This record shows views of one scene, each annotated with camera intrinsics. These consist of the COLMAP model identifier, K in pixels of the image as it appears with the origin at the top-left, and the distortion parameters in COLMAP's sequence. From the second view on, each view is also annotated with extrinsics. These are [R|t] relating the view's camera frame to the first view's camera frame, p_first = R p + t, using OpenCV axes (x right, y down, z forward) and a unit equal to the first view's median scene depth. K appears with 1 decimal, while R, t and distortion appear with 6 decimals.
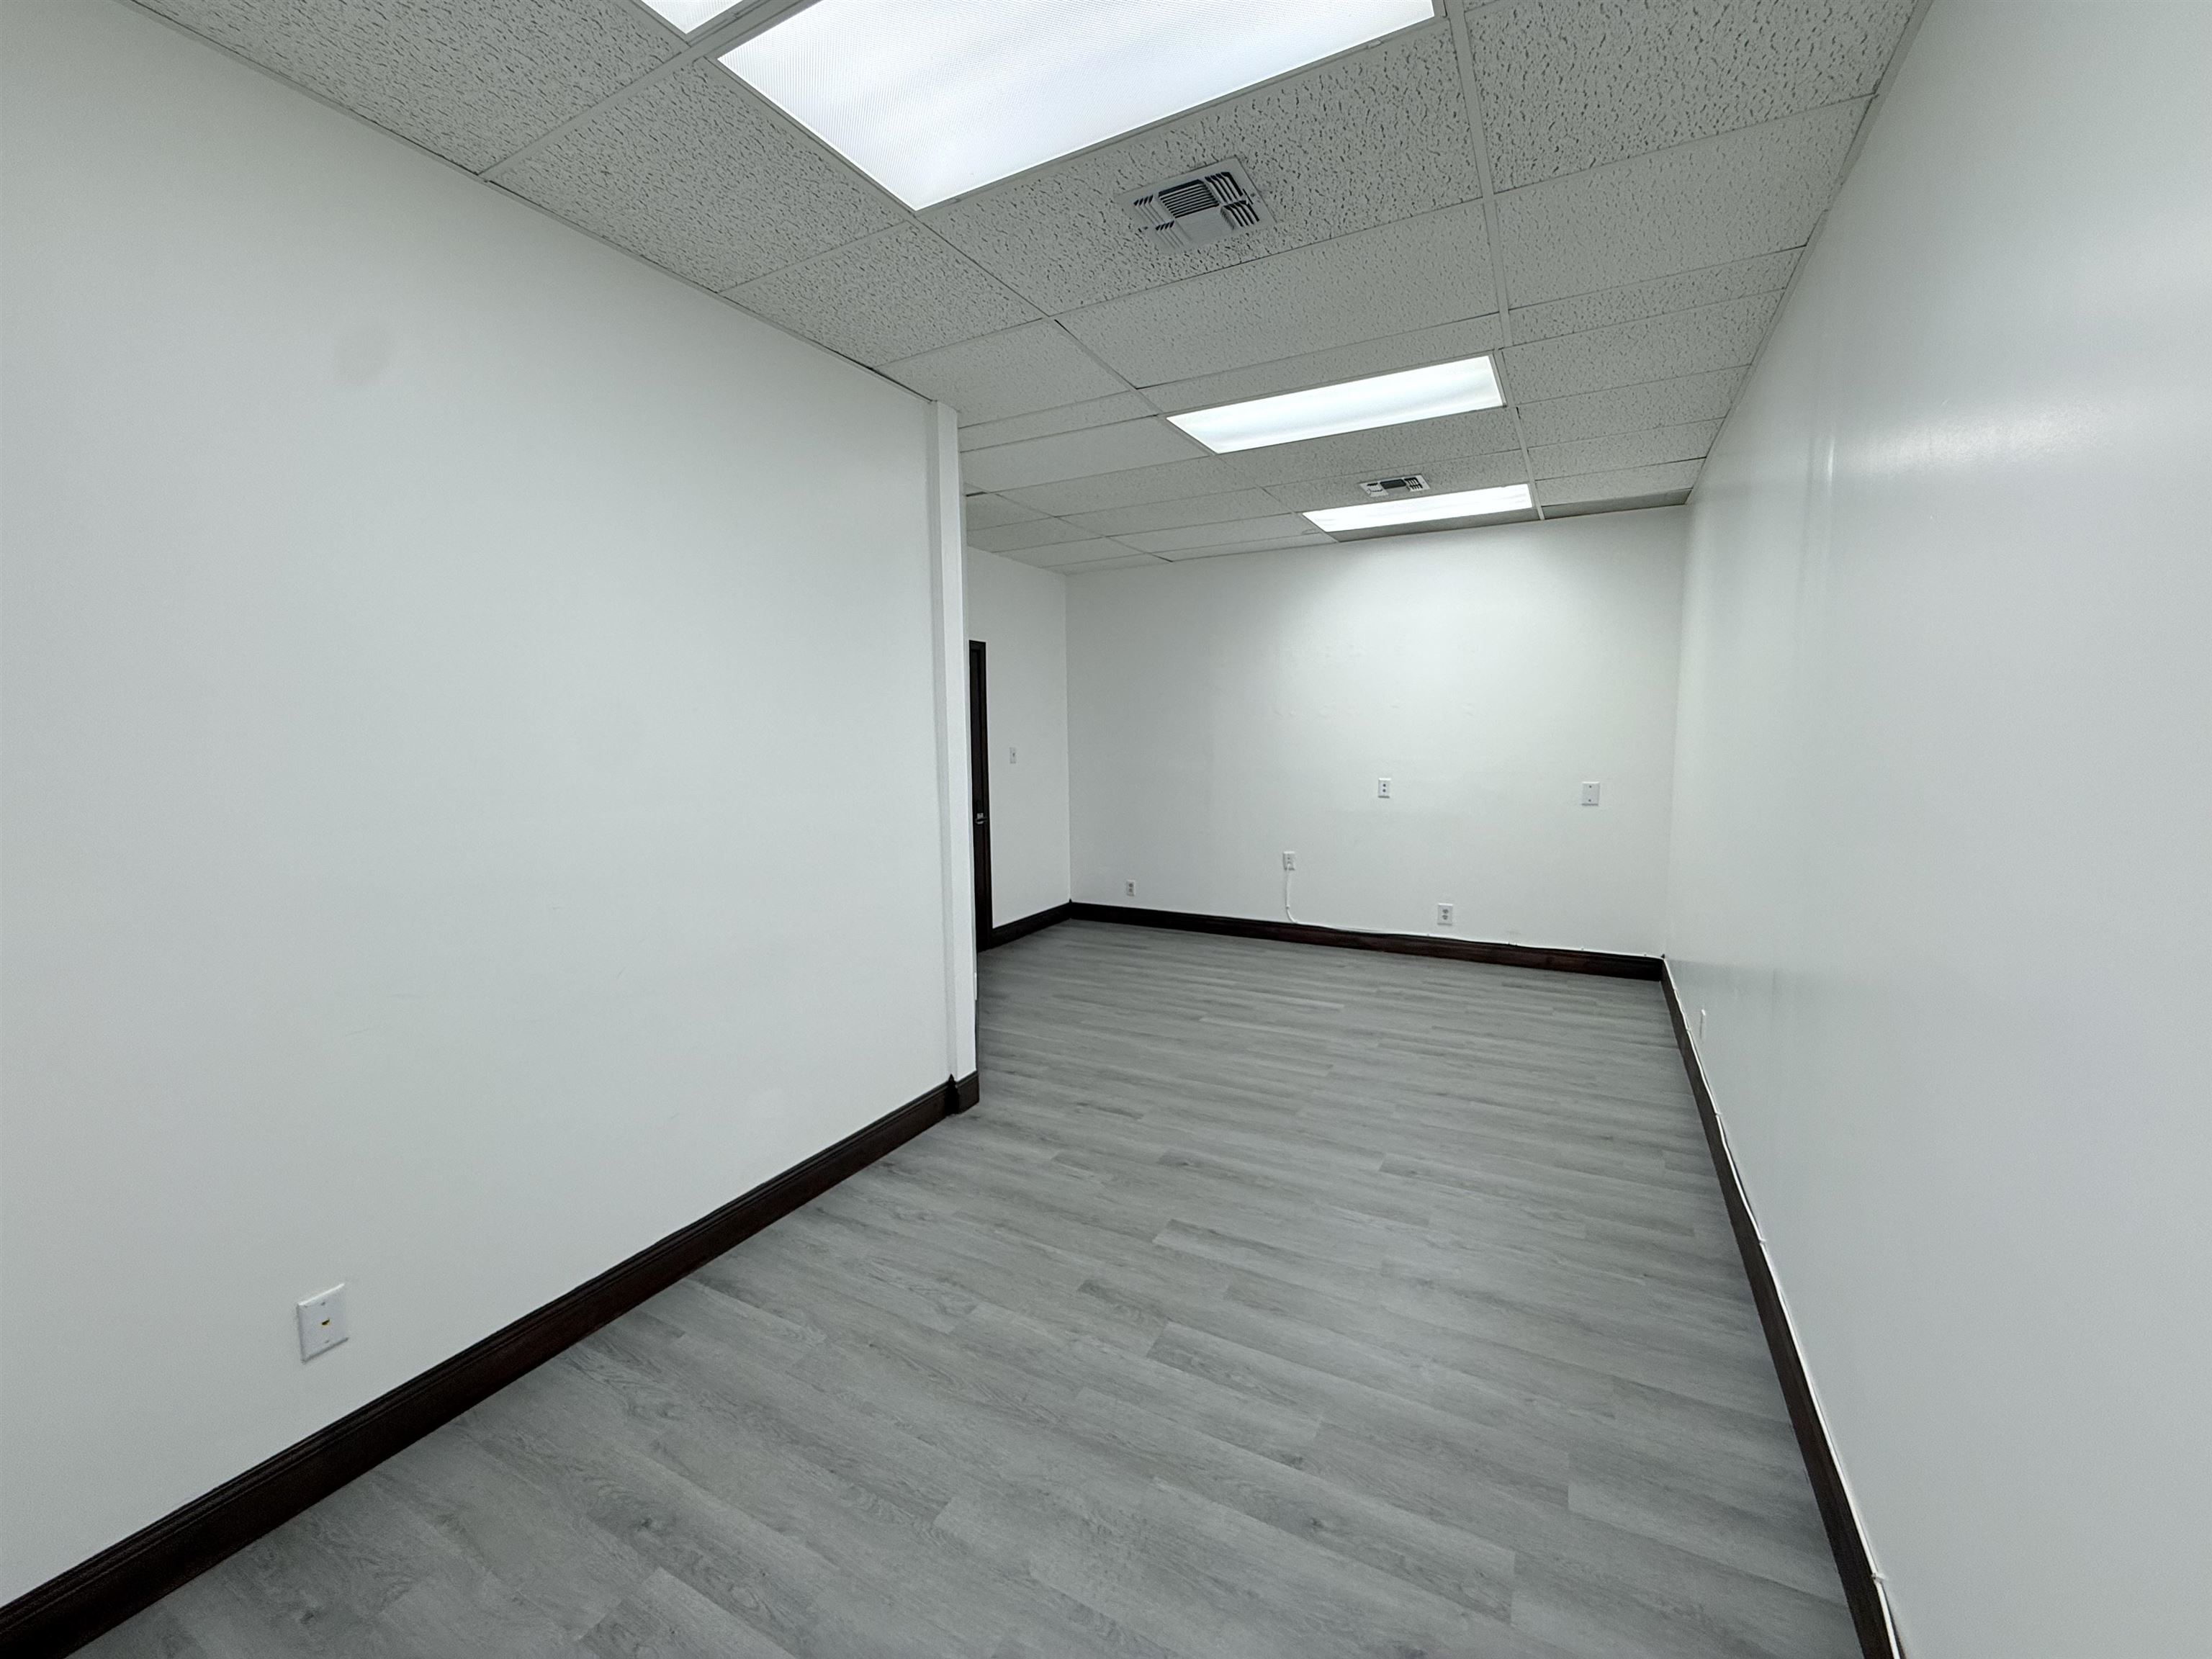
lens RADIAL K [[881.7, 0, 1104.5], [0, 881.7, 825.1], [0, 0, 1]] dist [0.000402, 0.000314]
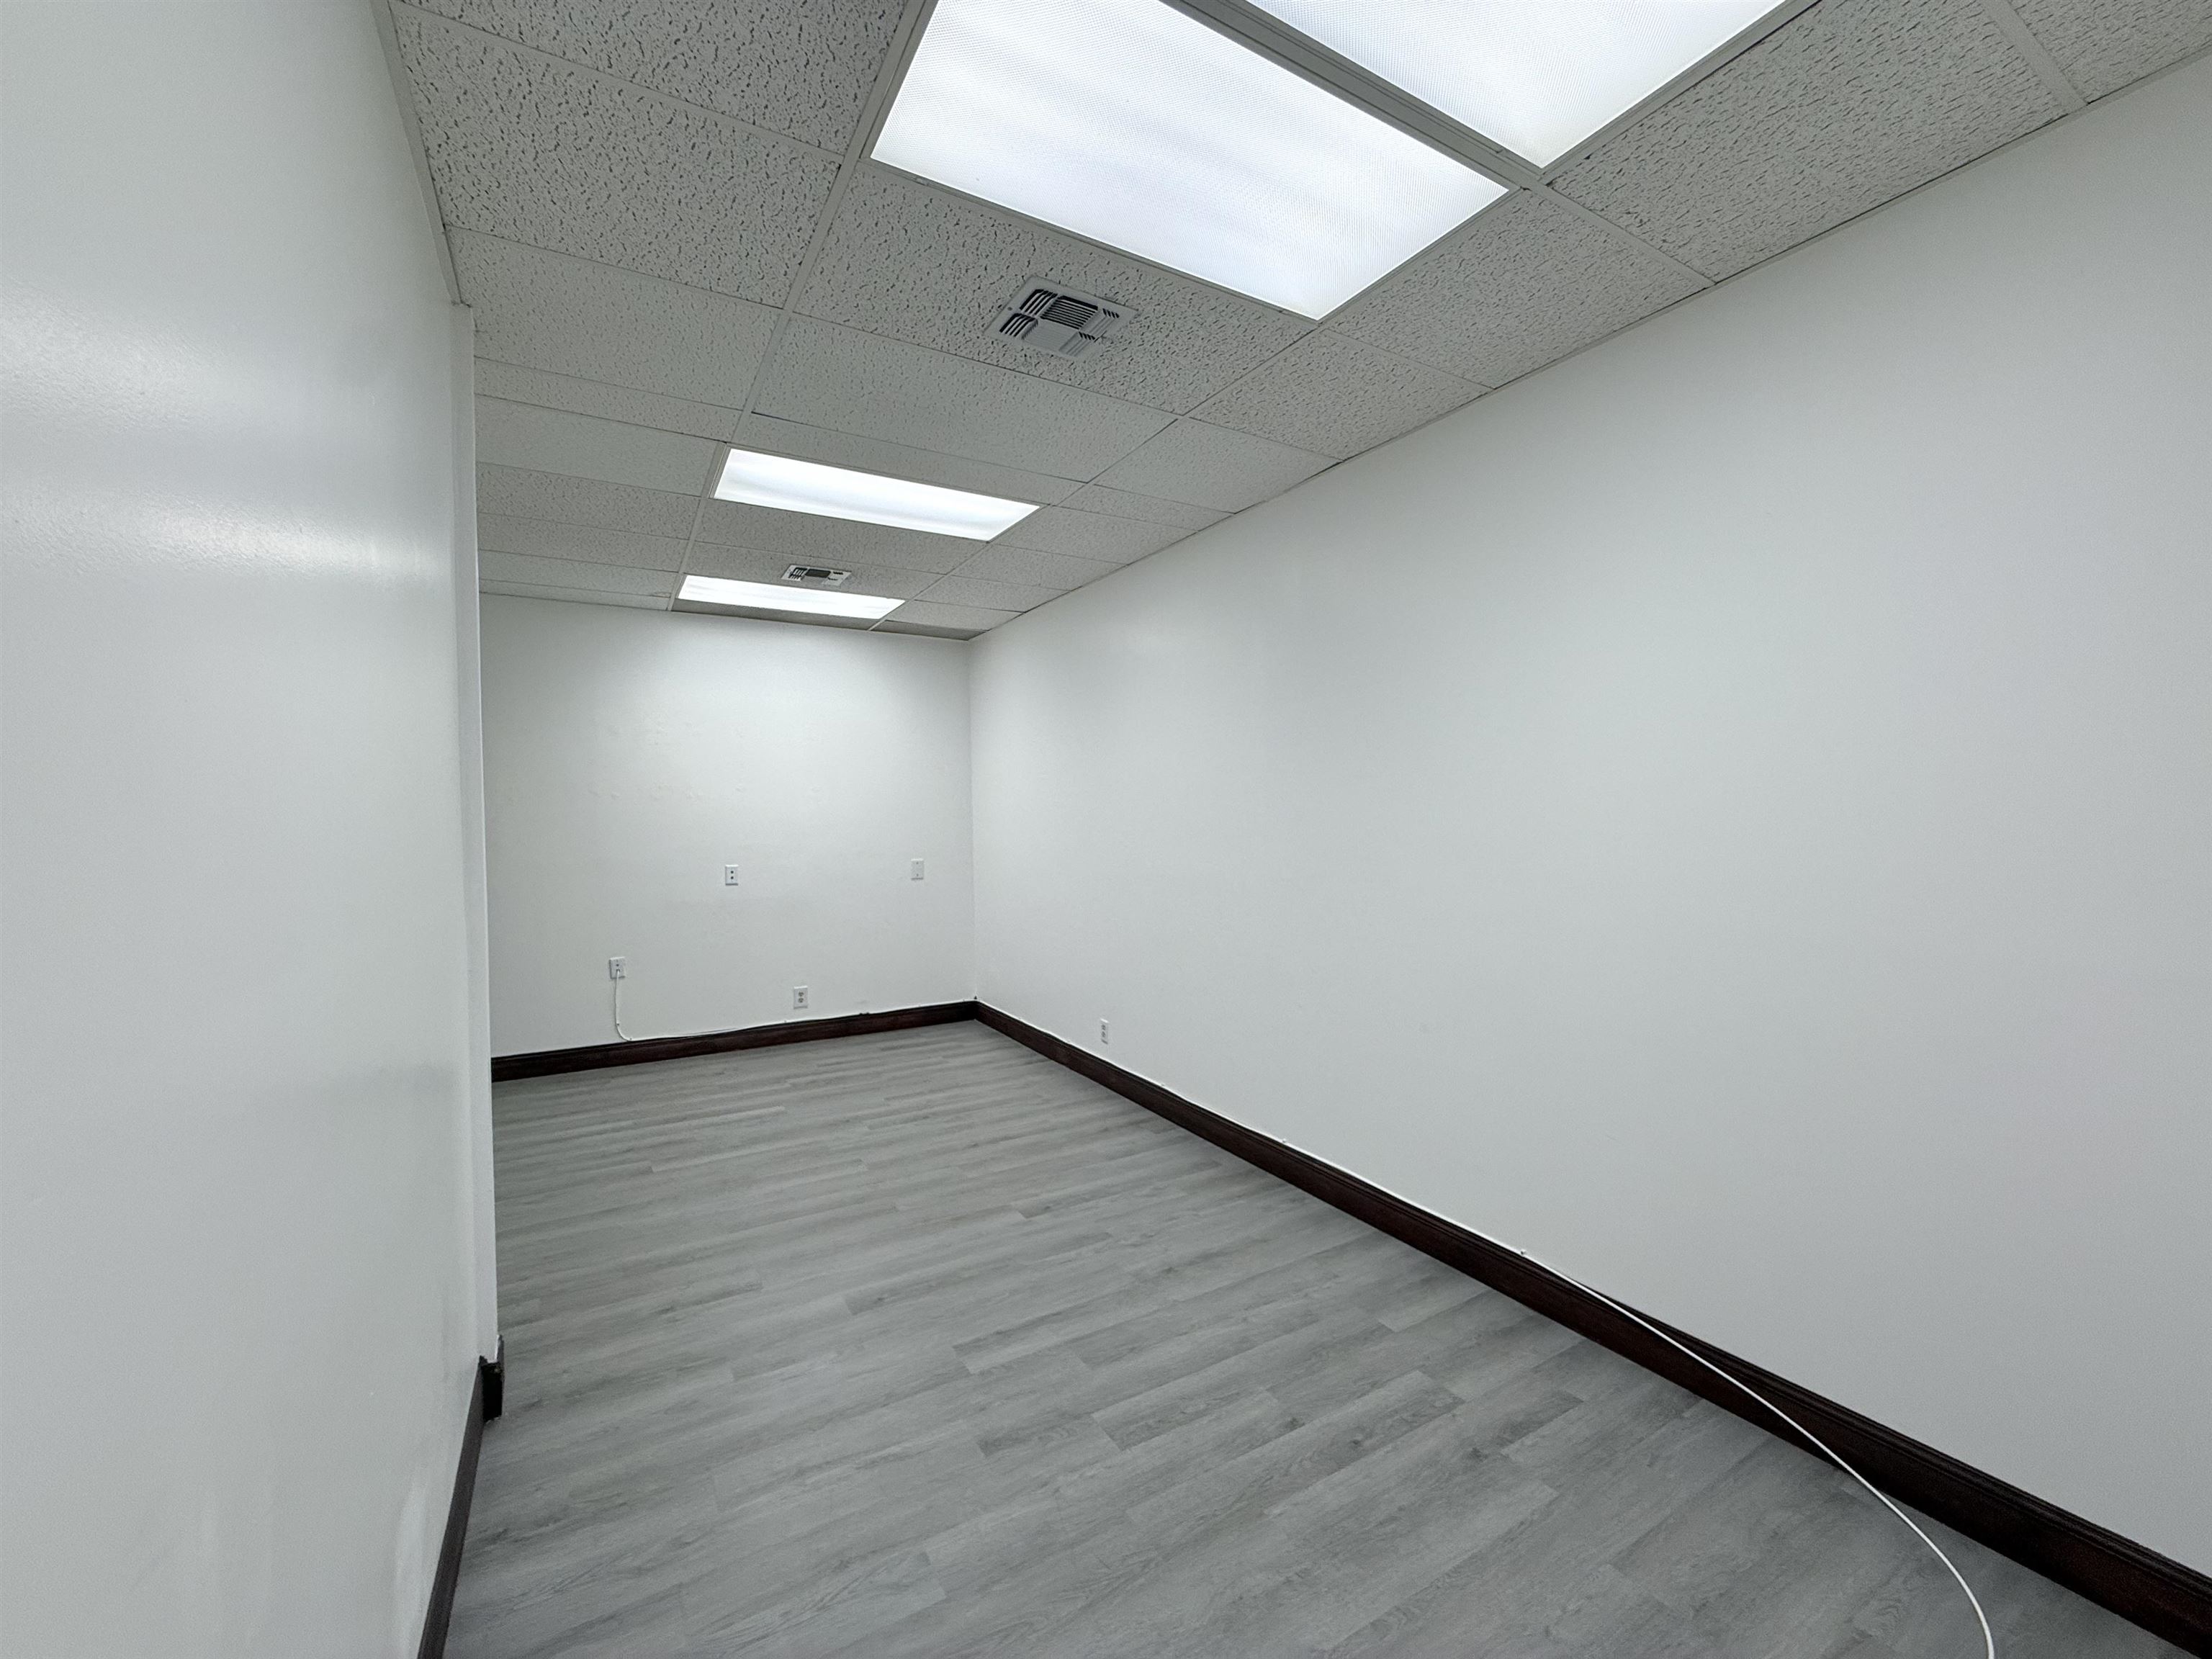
lens RADIAL K [[881.7, 0, 1104.5], [0, 881.7, 825.1], [0, 0, 1]] dist [0.000402, 0.000314]
pose [[0.521866, -0.002146, 0.853025, -0.473923], [0.092394, 0.994256, -0.054023, -0.011918], [-0.848009, 0.107007, 0.519066, 0.275103]]
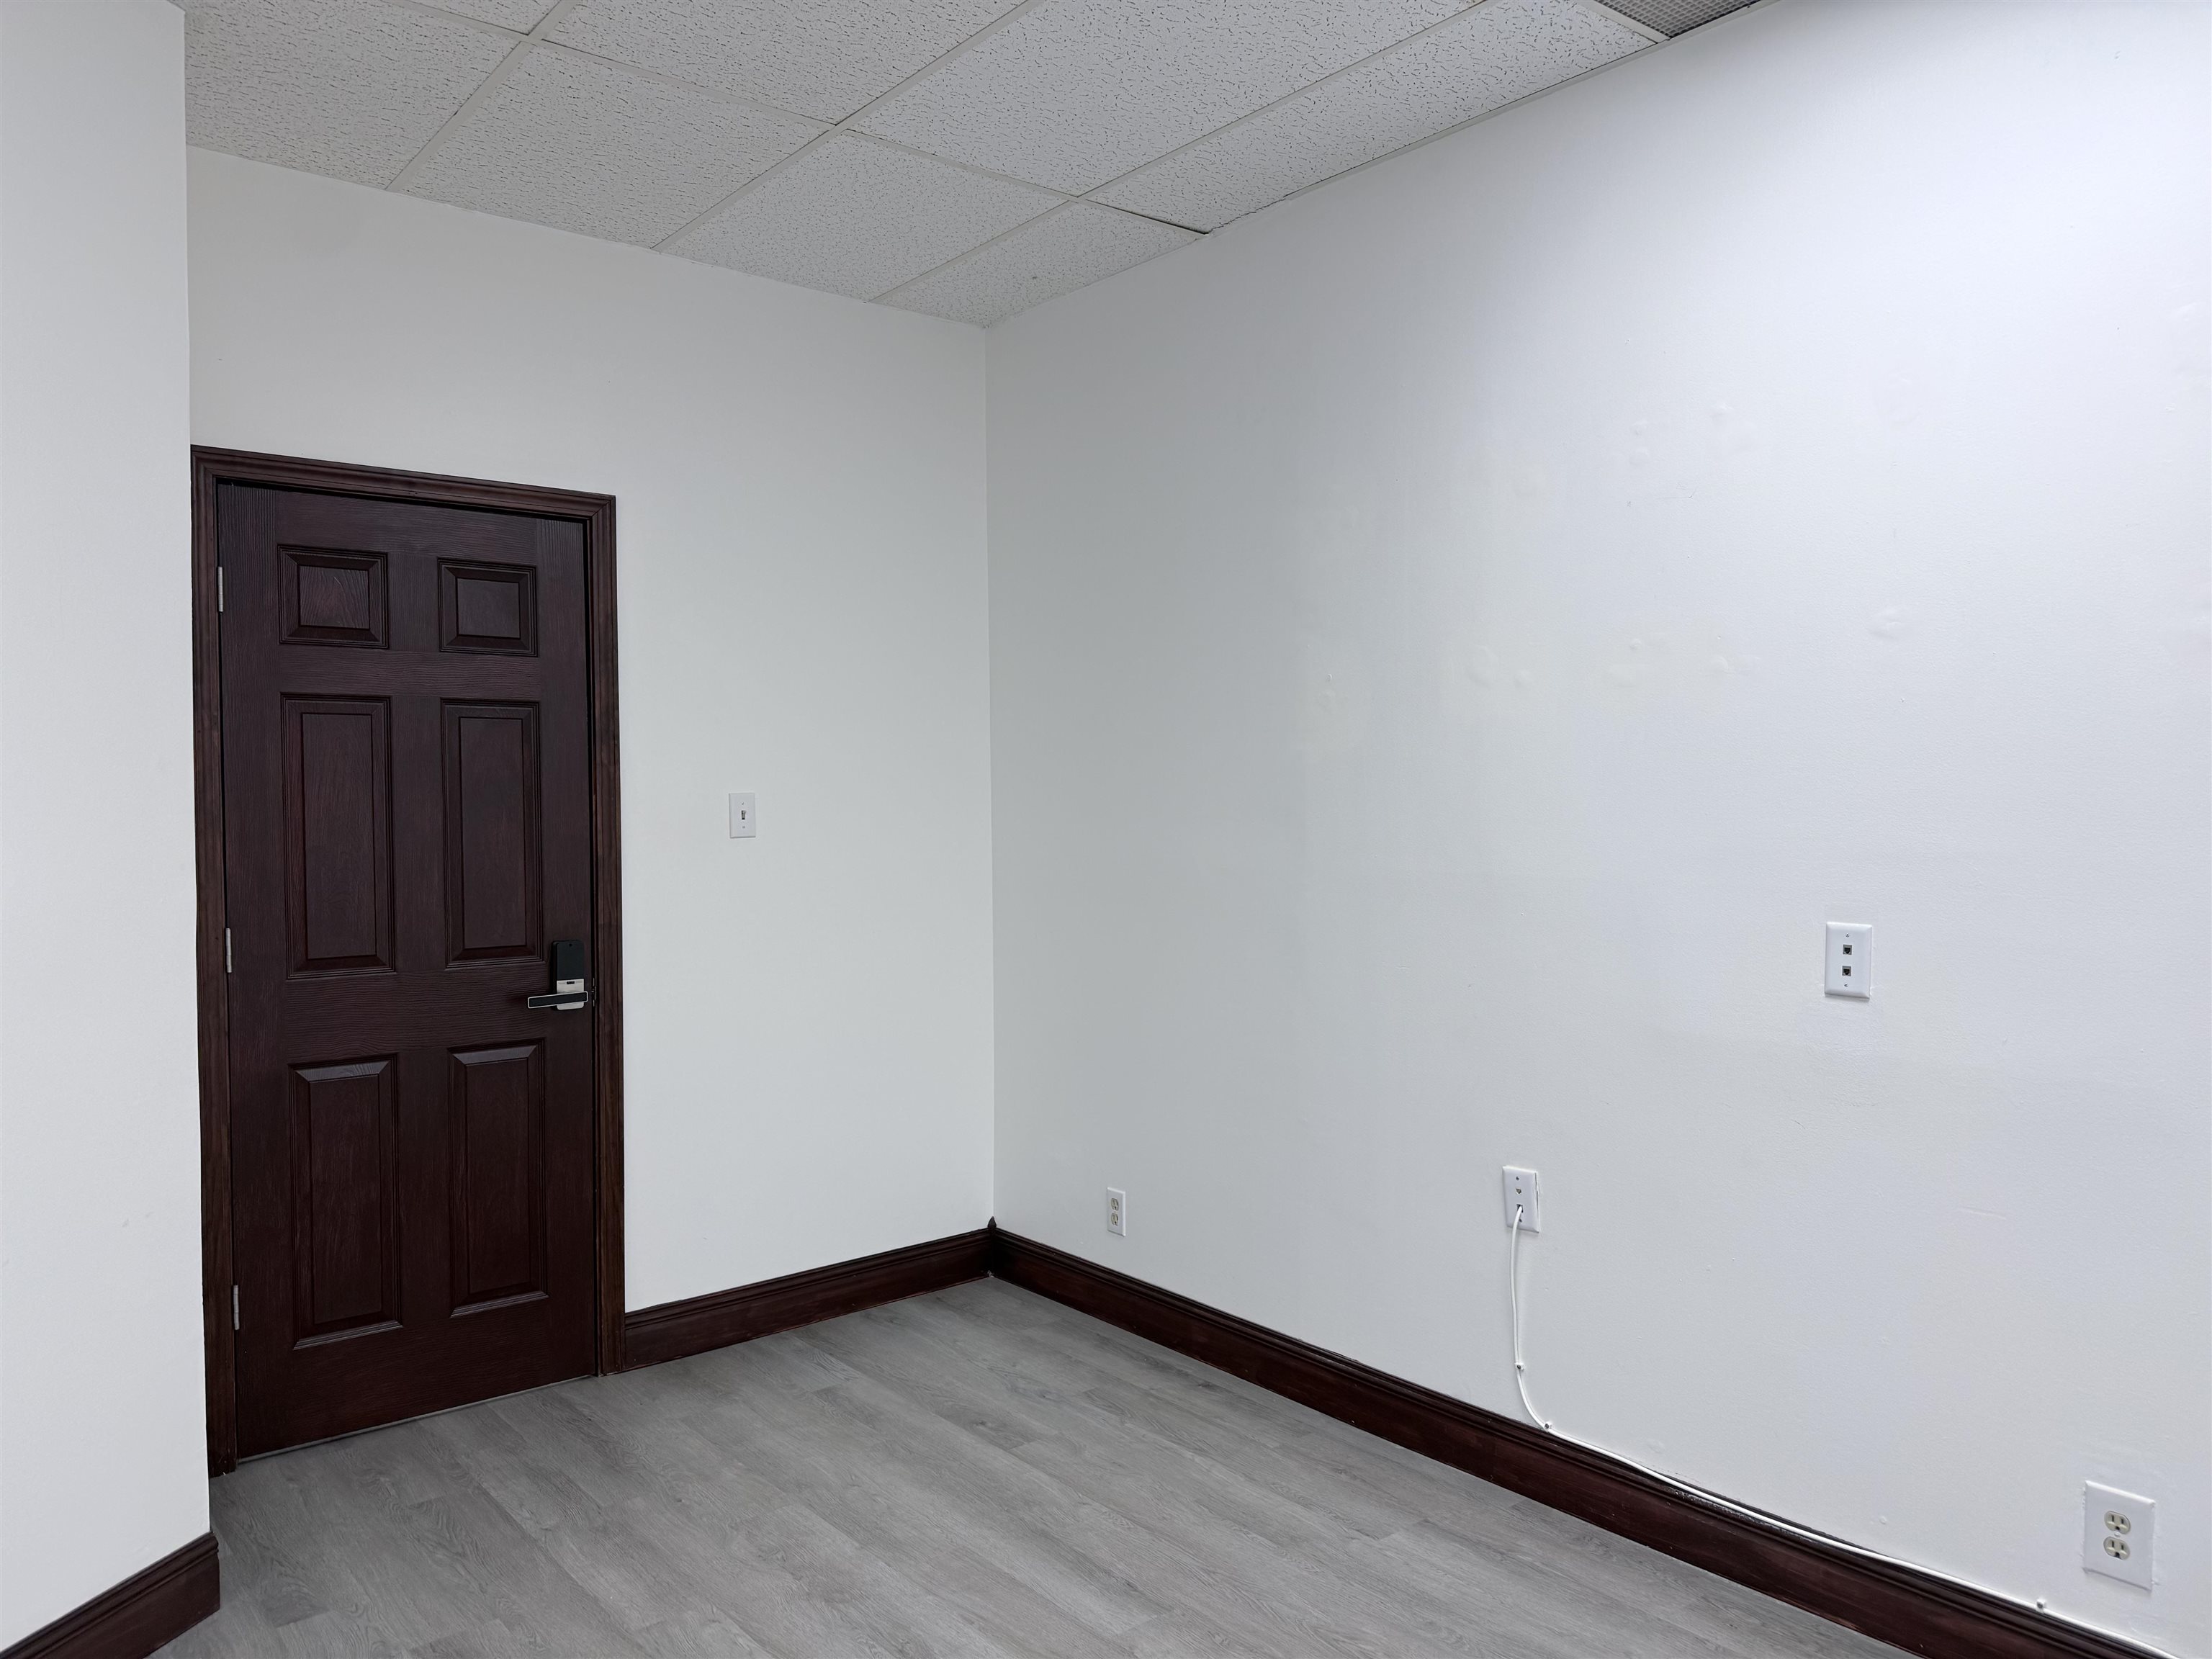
lens RADIAL K [[1564.0, 0, 1106.0], [0, 1564.0, 829.5], [0, 0, 1]] dist [-0.003389, -0.003219]
pose [[0.926096, 0.014131, -0.377023, 0.486971], [-0.042923, 0.996757, -0.068074, -0.066784], [0.374839, 0.079226, 0.923699, 0.859493]]
